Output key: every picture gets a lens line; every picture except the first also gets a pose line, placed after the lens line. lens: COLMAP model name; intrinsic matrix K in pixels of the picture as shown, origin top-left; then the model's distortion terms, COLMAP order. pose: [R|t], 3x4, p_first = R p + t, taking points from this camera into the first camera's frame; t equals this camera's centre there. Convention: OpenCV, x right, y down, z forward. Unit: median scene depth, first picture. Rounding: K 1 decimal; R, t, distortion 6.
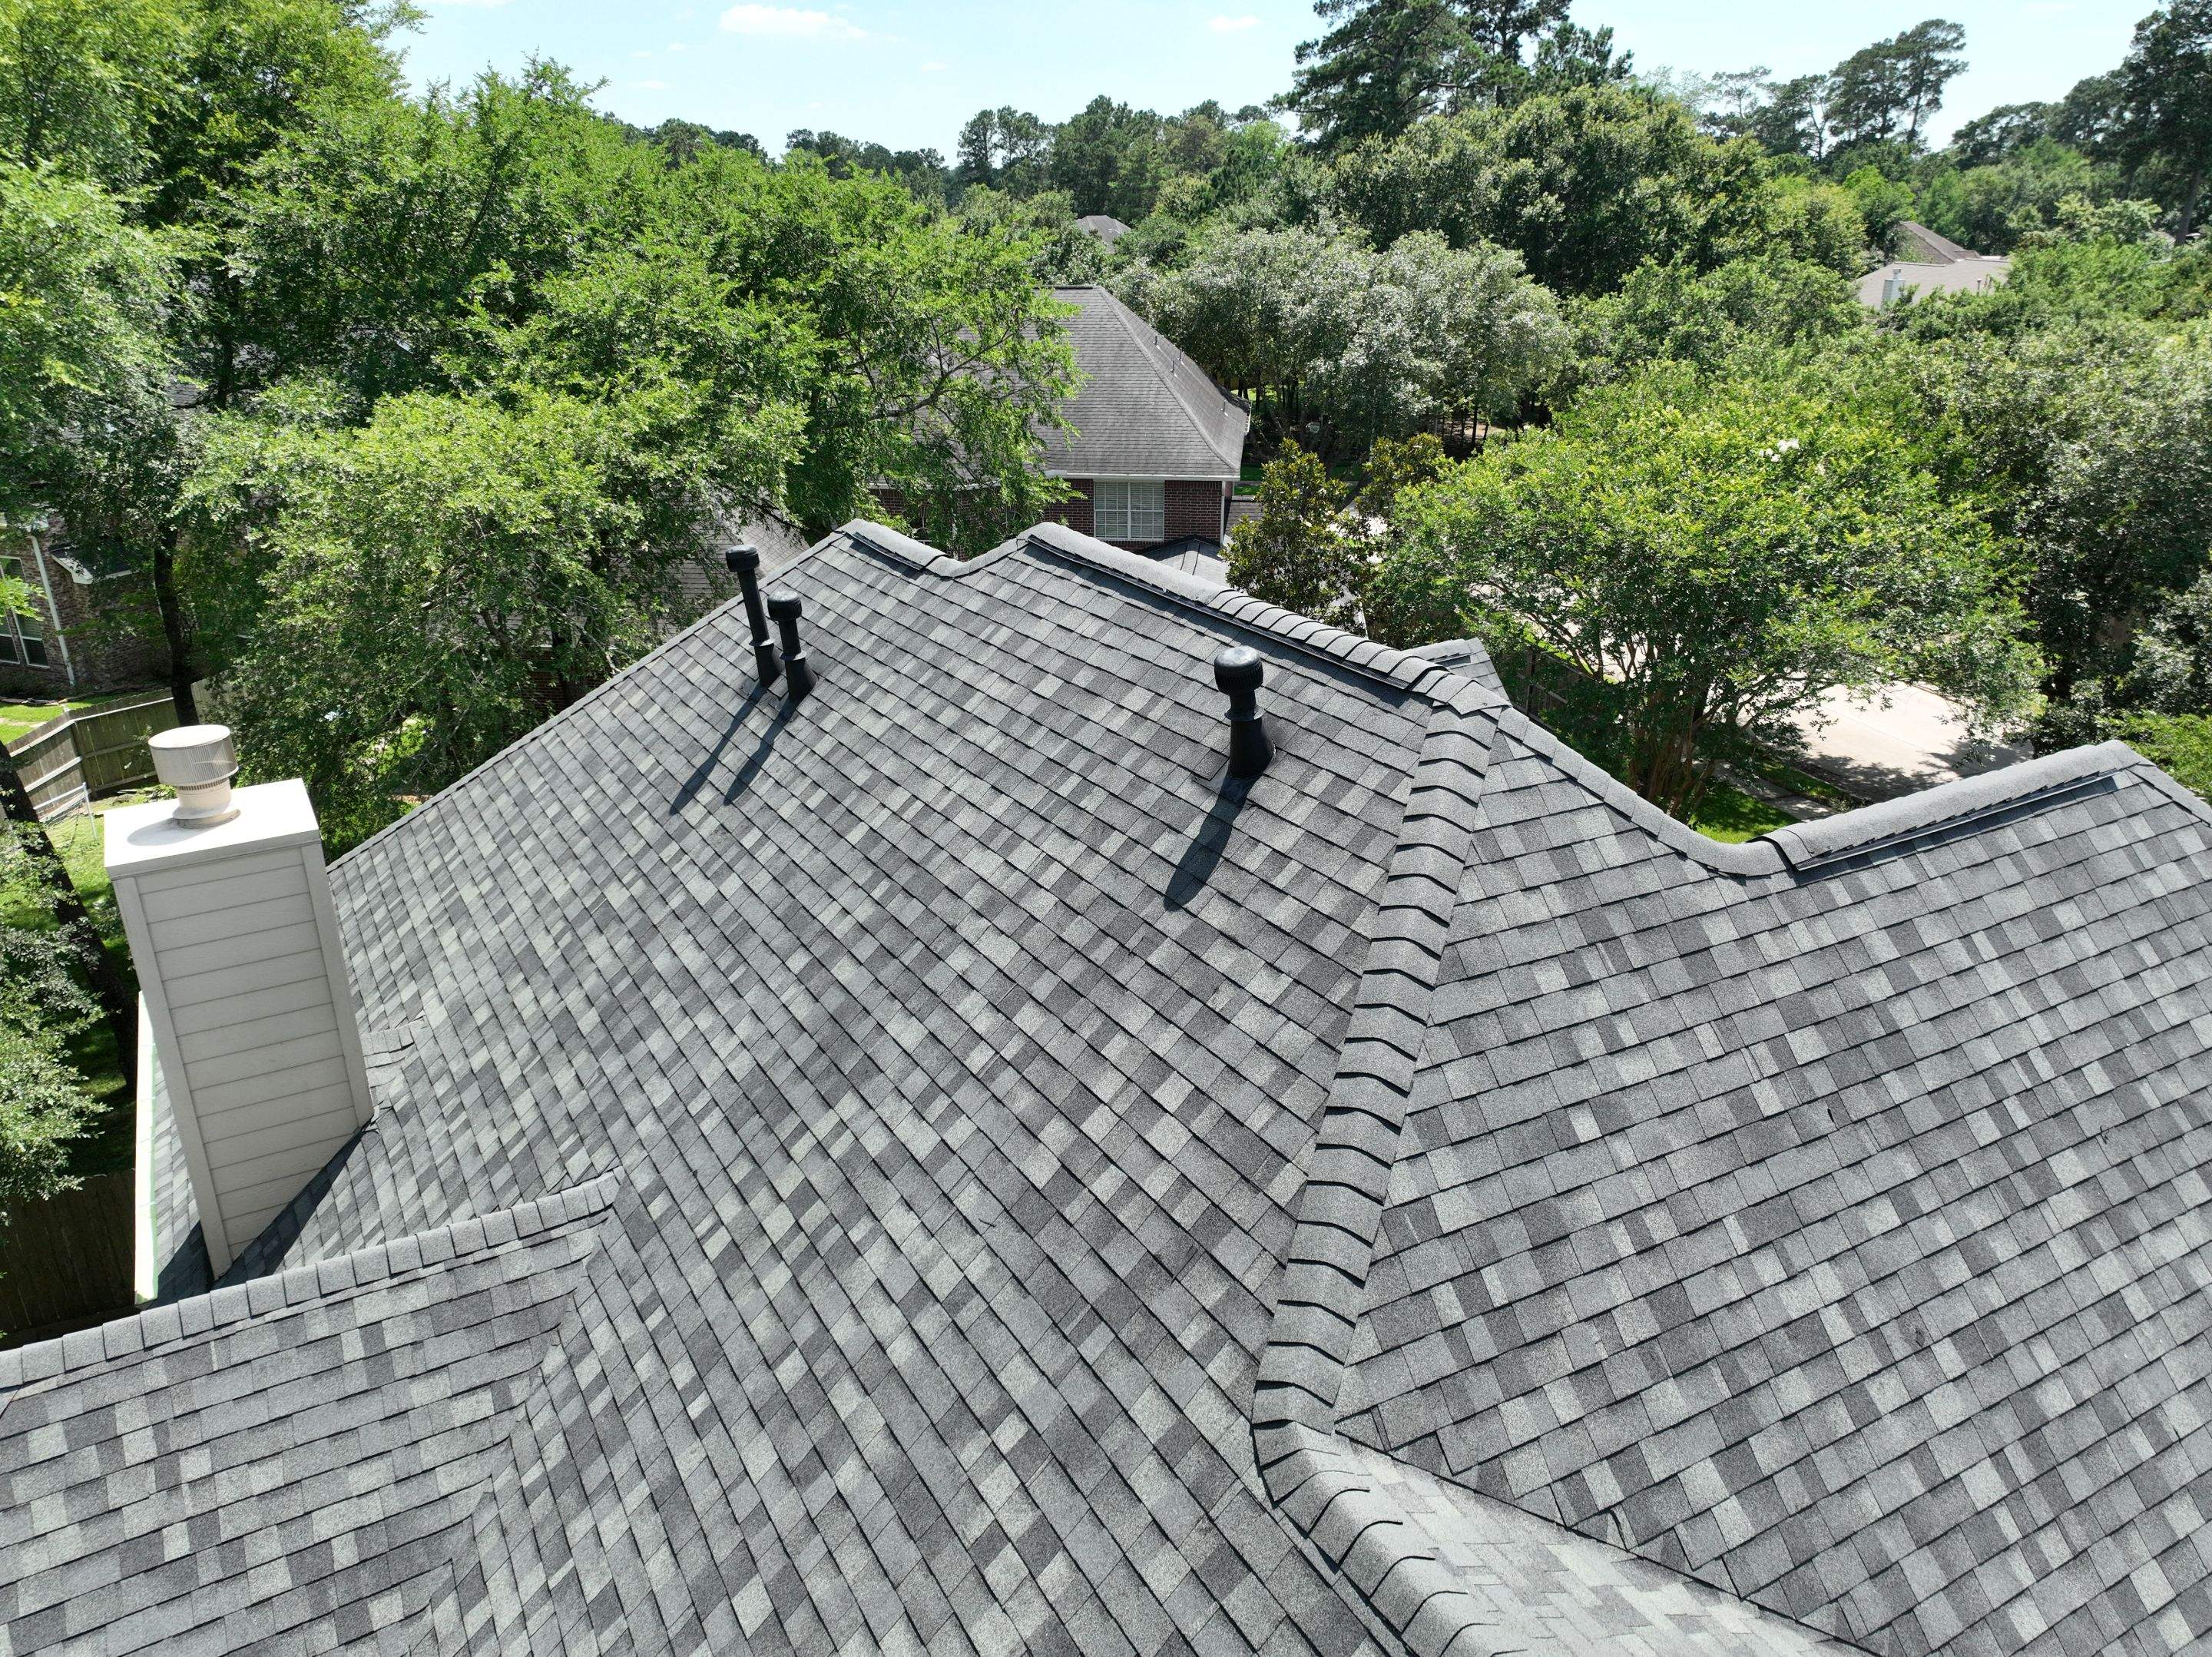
lens RADIAL K [[1556.0, 0, 1103.4], [0, 1556.0, 829.9], [0, 0, 1]] dist [-0.001234, 0.017253]
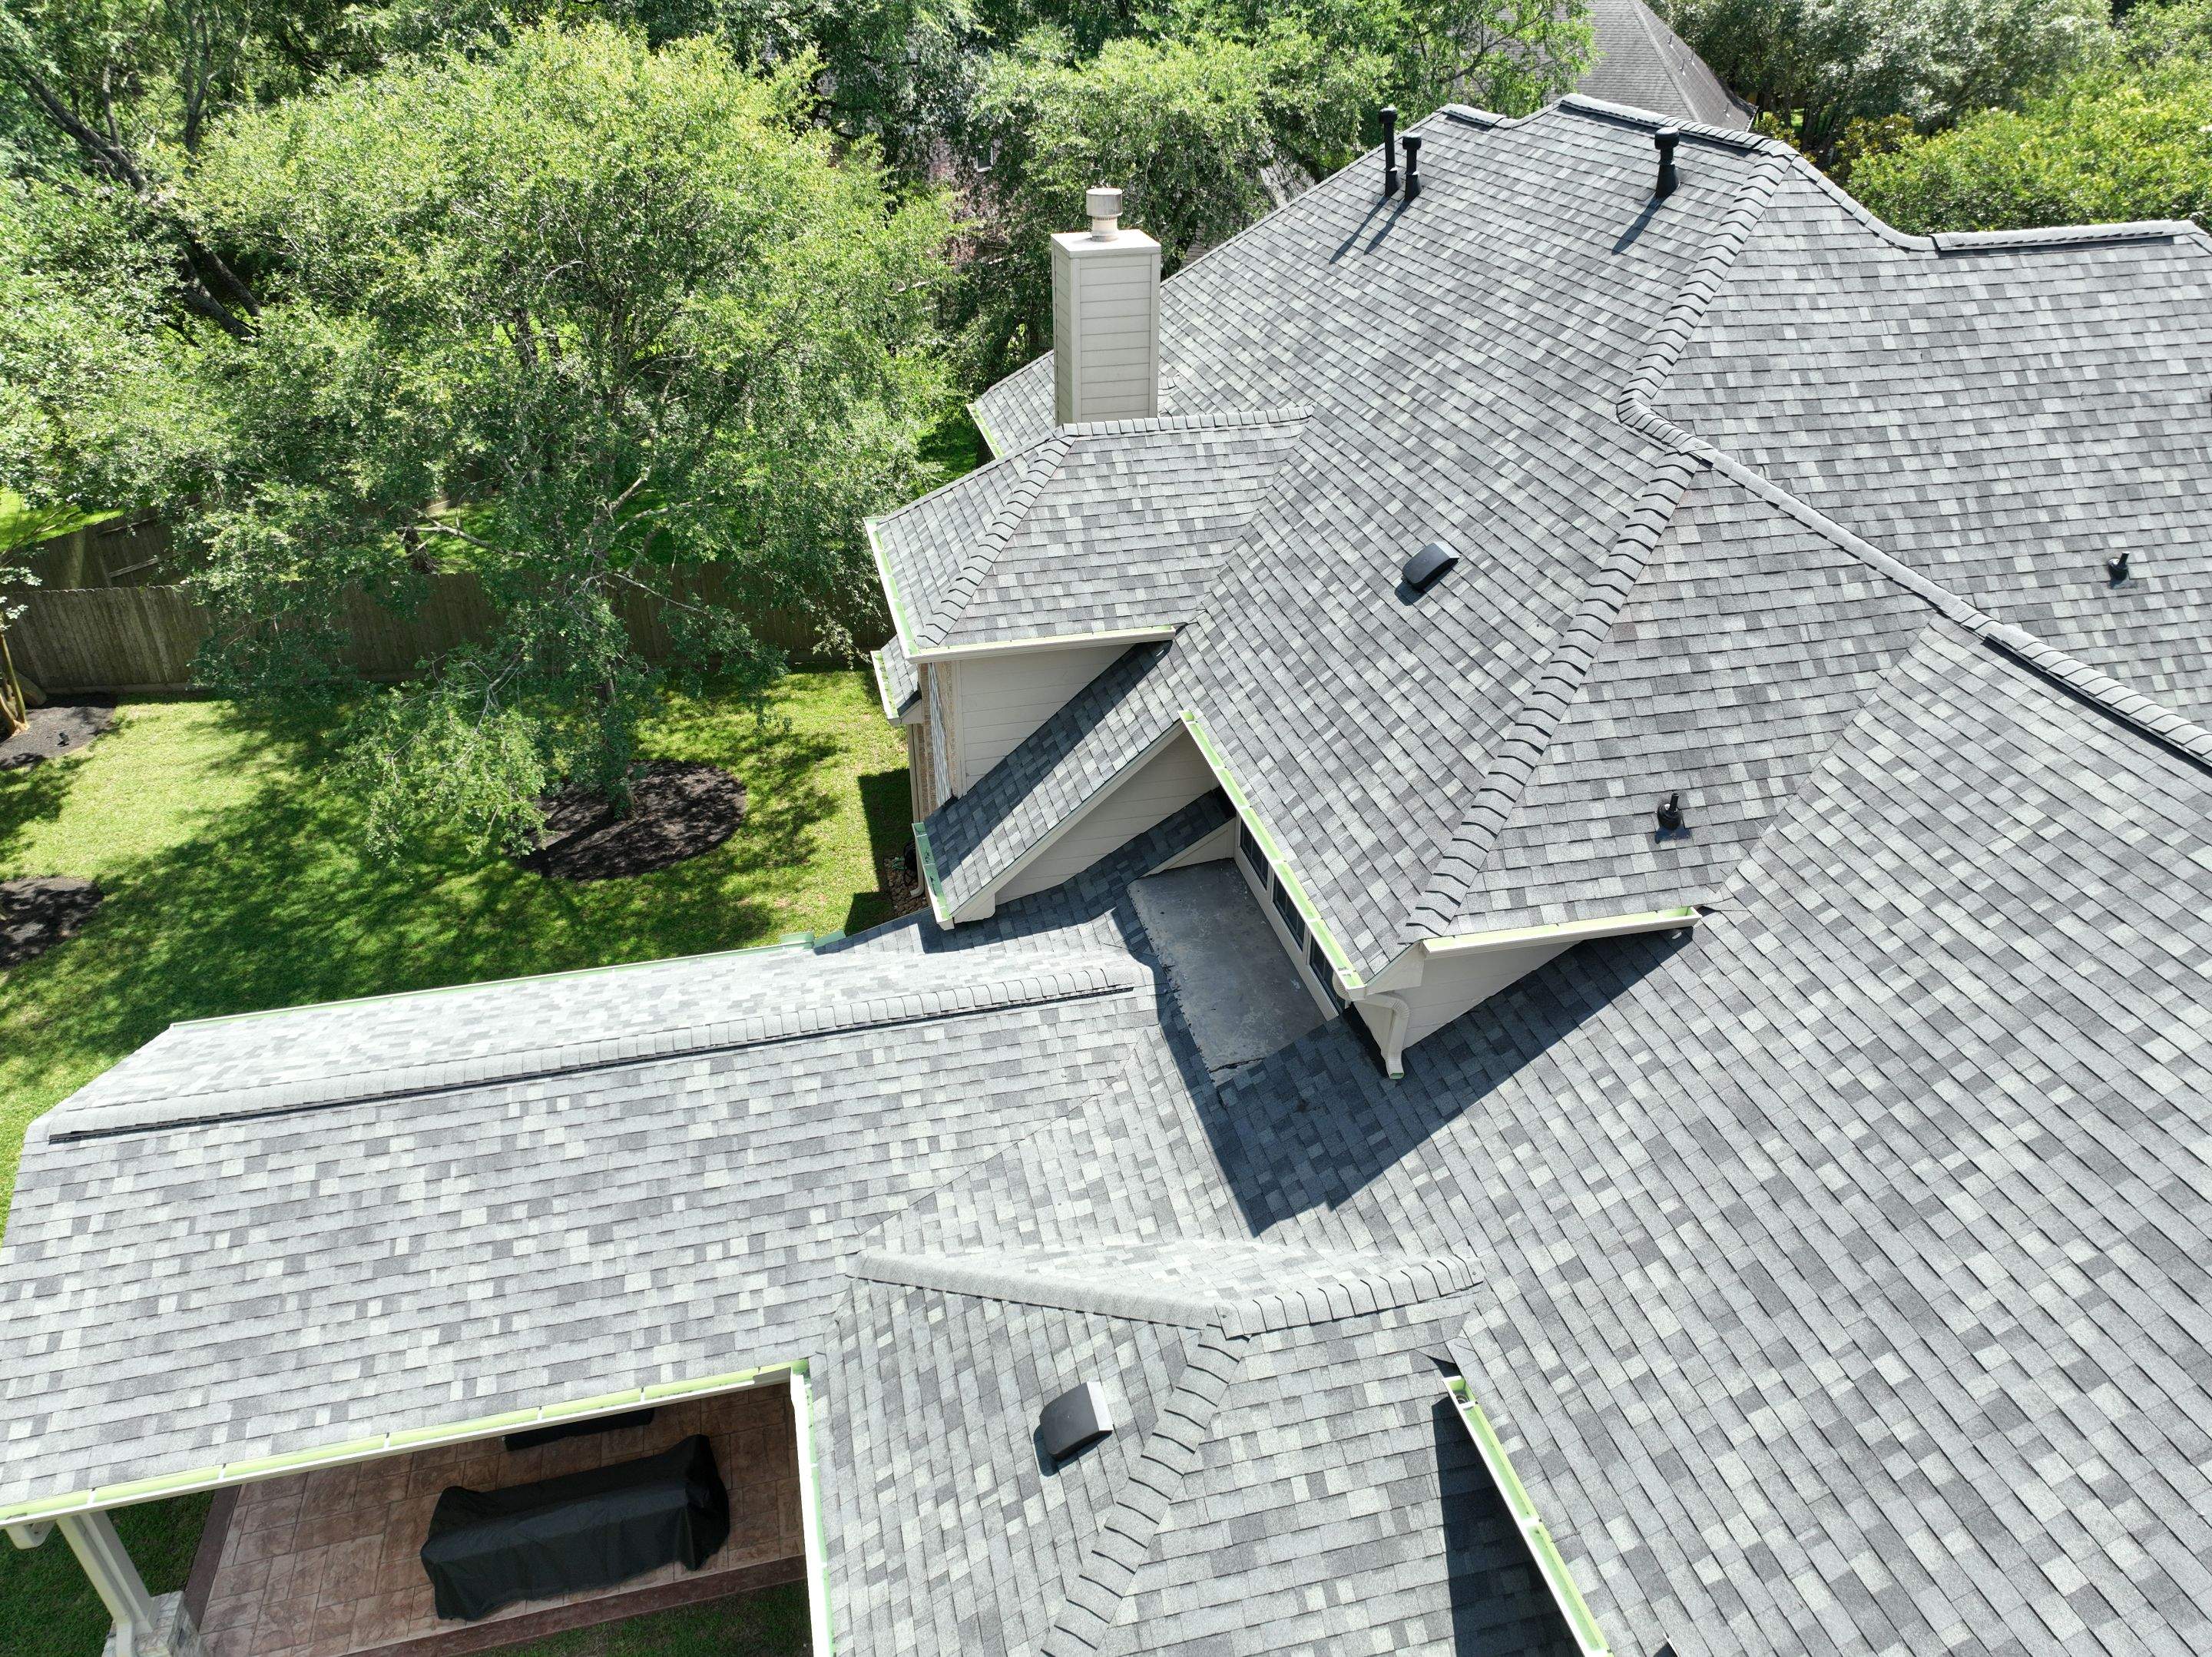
lens RADIAL K [[1556.0, 0, 1104.4], [0, 1556.0, 831.1], [0, 0, 1]] dist [-0.001234, 0.017253]
pose [[0.958734, 0.145649, -0.244163, 0.009673], [-0.106673, 0.980350, 0.165936, 0.529664], [0.263533, -0.133043, 0.955432, -1.281399]]
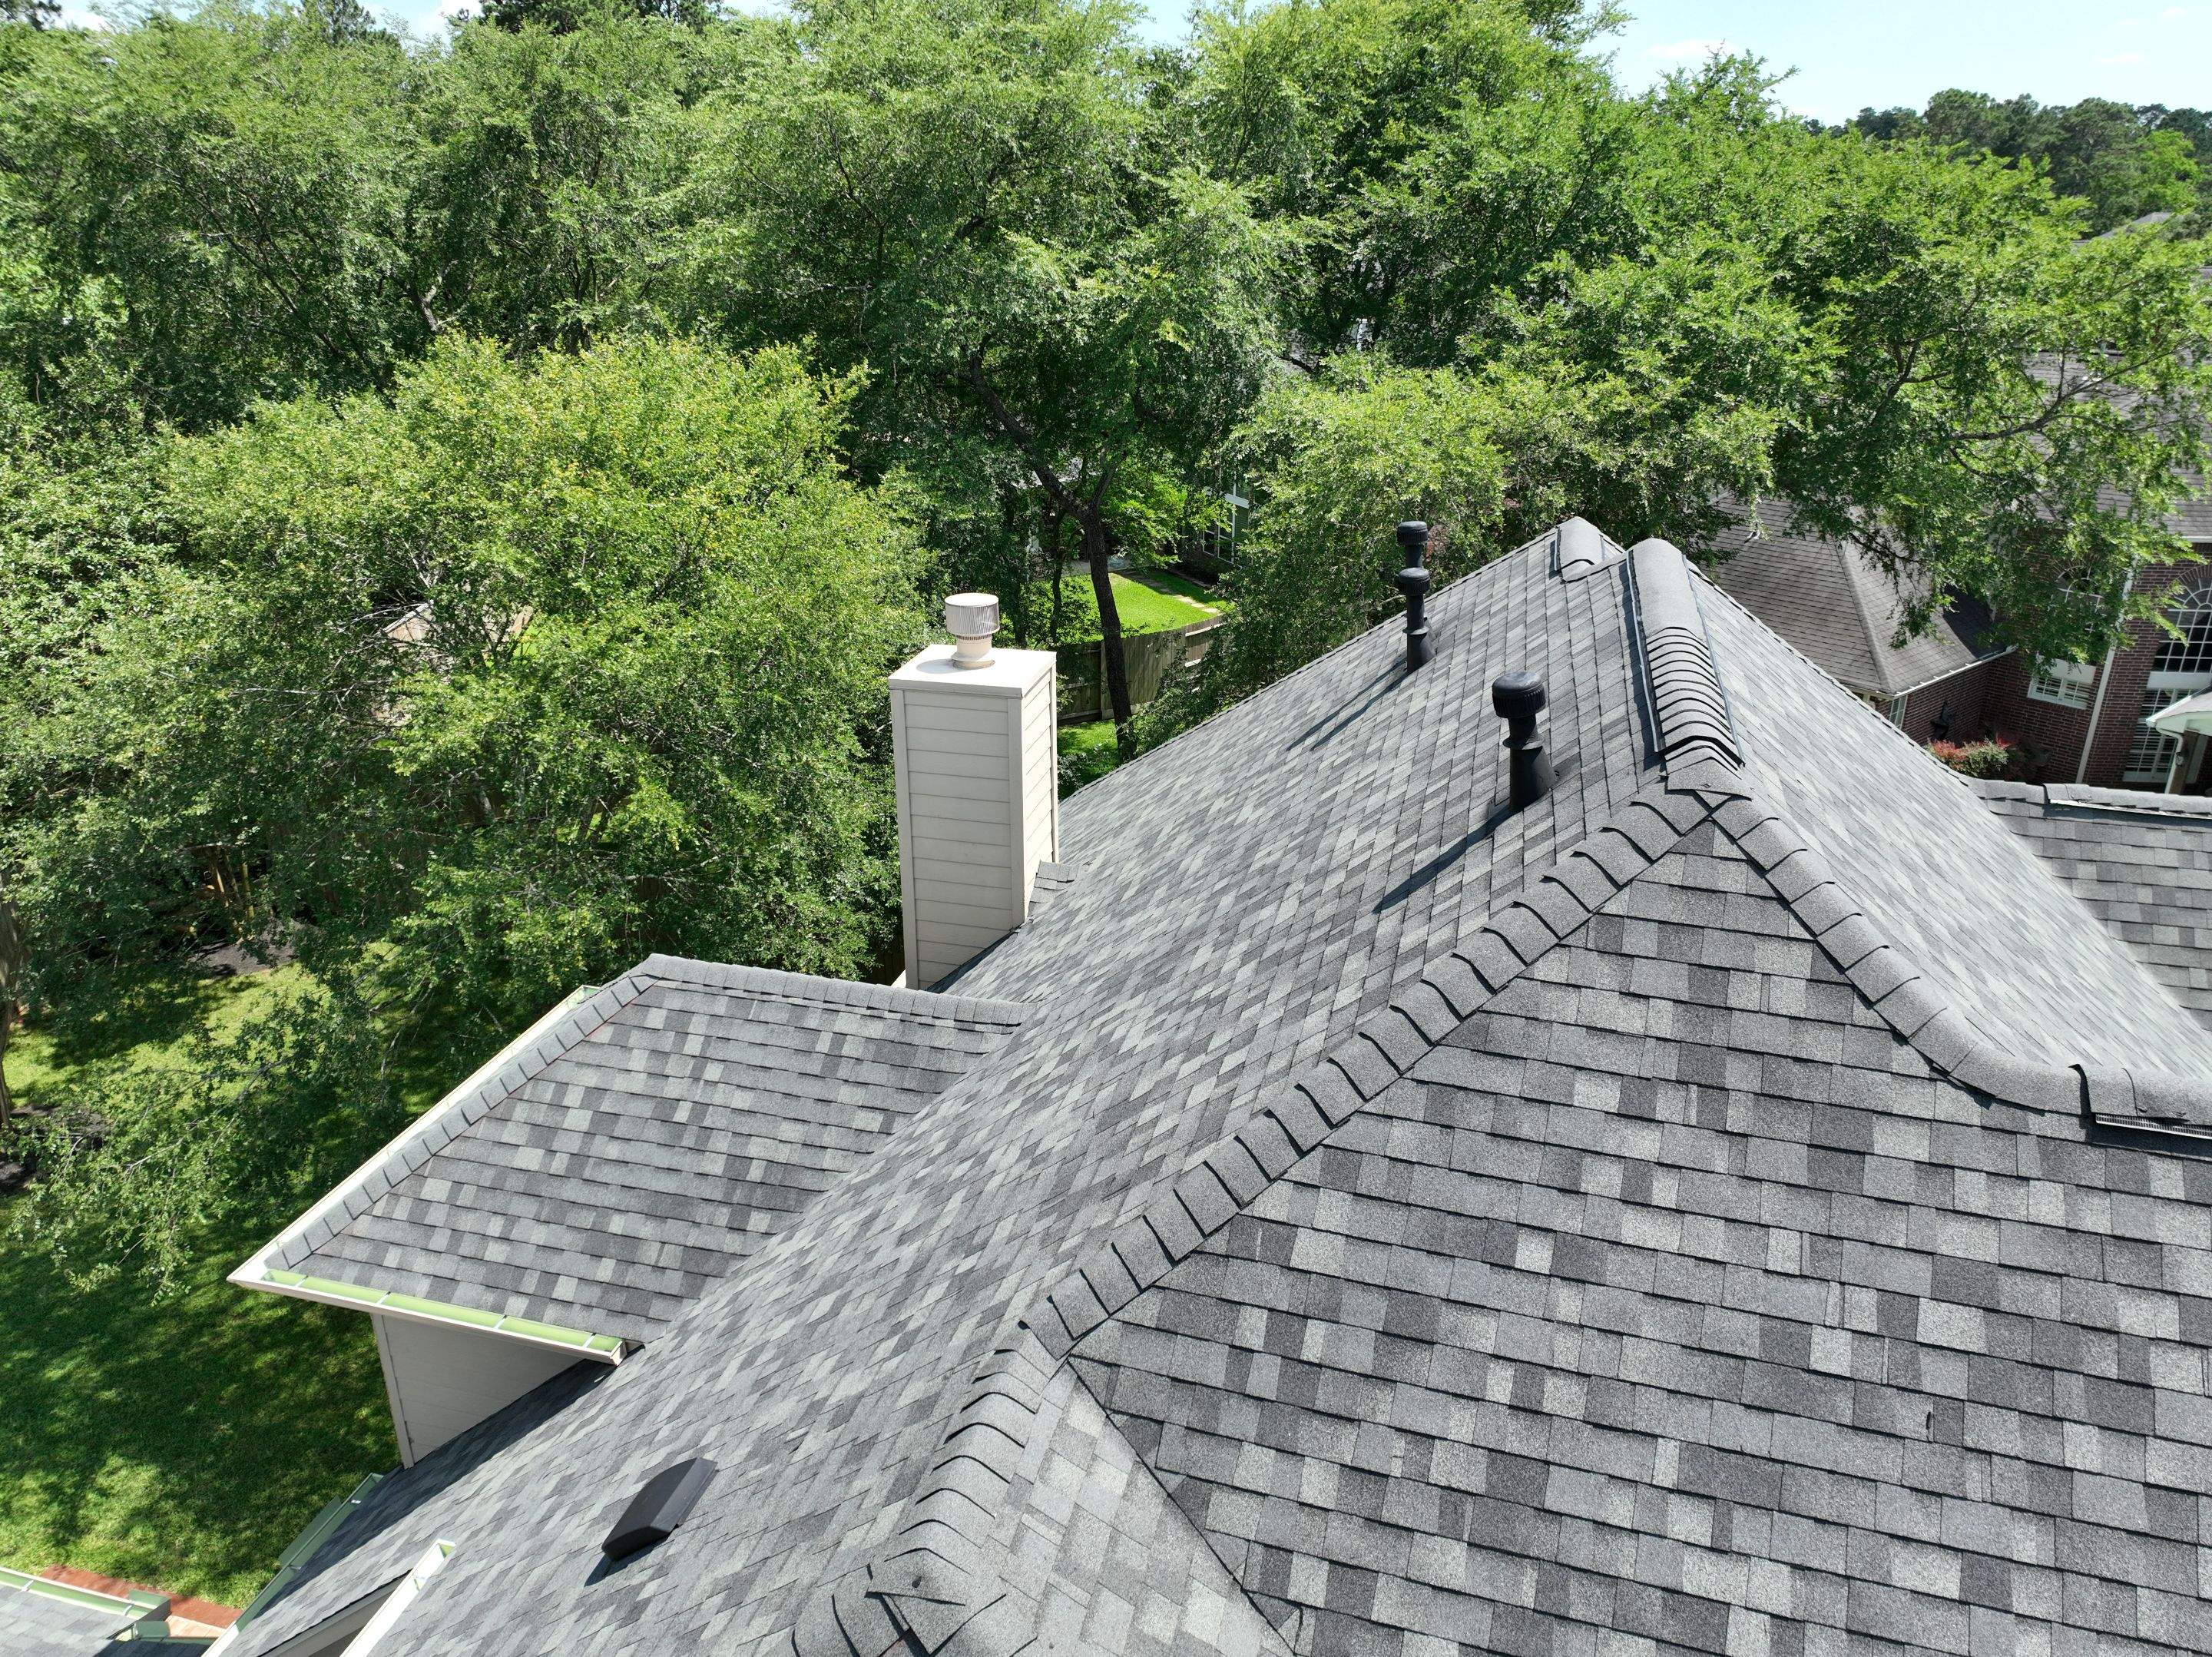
lens RADIAL K [[1556.0, 0, 1100.8], [0, 1556.0, 826.4], [0, 0, 1]] dist [-0.001234, 0.017253]
pose [[0.704553, 0.268150, -0.657040, 0.545674], [-0.266592, 0.958059, 0.105131, -0.057409], [0.657673, 0.101091, 0.746489, 0.134029]]
